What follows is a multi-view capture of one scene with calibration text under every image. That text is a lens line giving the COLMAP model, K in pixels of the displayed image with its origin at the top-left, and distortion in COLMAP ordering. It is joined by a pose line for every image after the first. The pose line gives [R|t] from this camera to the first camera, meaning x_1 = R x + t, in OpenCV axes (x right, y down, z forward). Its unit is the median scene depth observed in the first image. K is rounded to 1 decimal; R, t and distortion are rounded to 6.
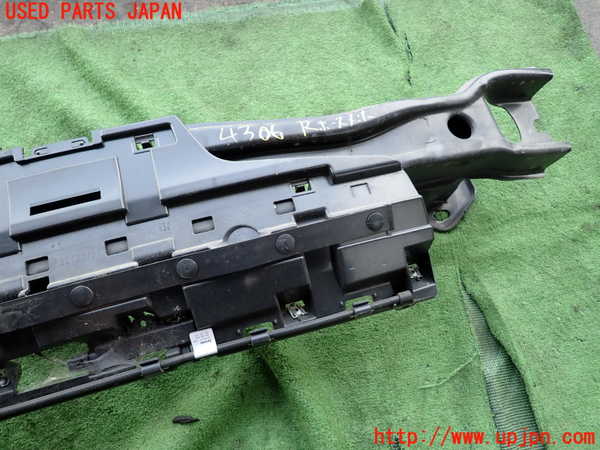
lens RADIAL K [[438.0, 0, 299.5], [0, 438.0, 226.1], [0, 0, 1]] dist [0.009603, -0.006753]
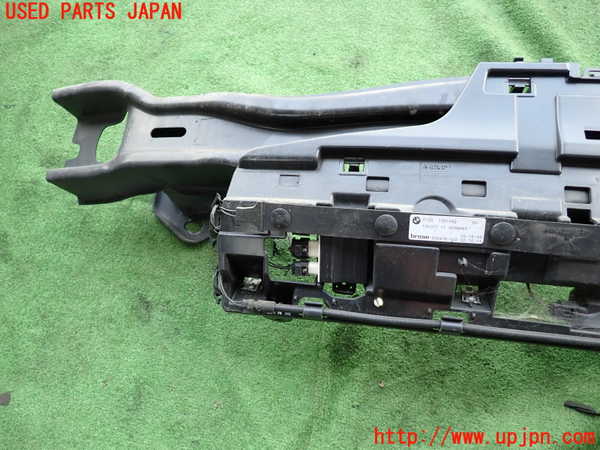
lens RADIAL K [[438.0, 0, 298.6], [0, 438.0, 229.2], [0, 0, 1]] dist [0.009603, -0.006753]
pose [[0.908718, 0.338588, -0.244108, -0.668741], [-0.328077, 0.940926, 0.083805, 0.205604], [0.258063, 0.003931, 0.966120, -0.012445]]
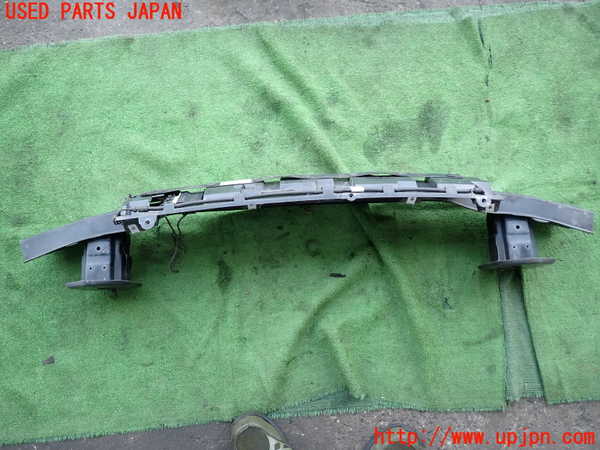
lens RADIAL K [[438.0, 0, 303.4], [0, 438.0, 224.6], [0, 0, 1]] dist [0.009603, -0.006753]
pose [[0.992927, 0.110145, -0.044315, -0.335078], [-0.098112, 0.971417, 0.216154, -0.167738], [0.066857, -0.210277, 0.975353, -0.801557]]
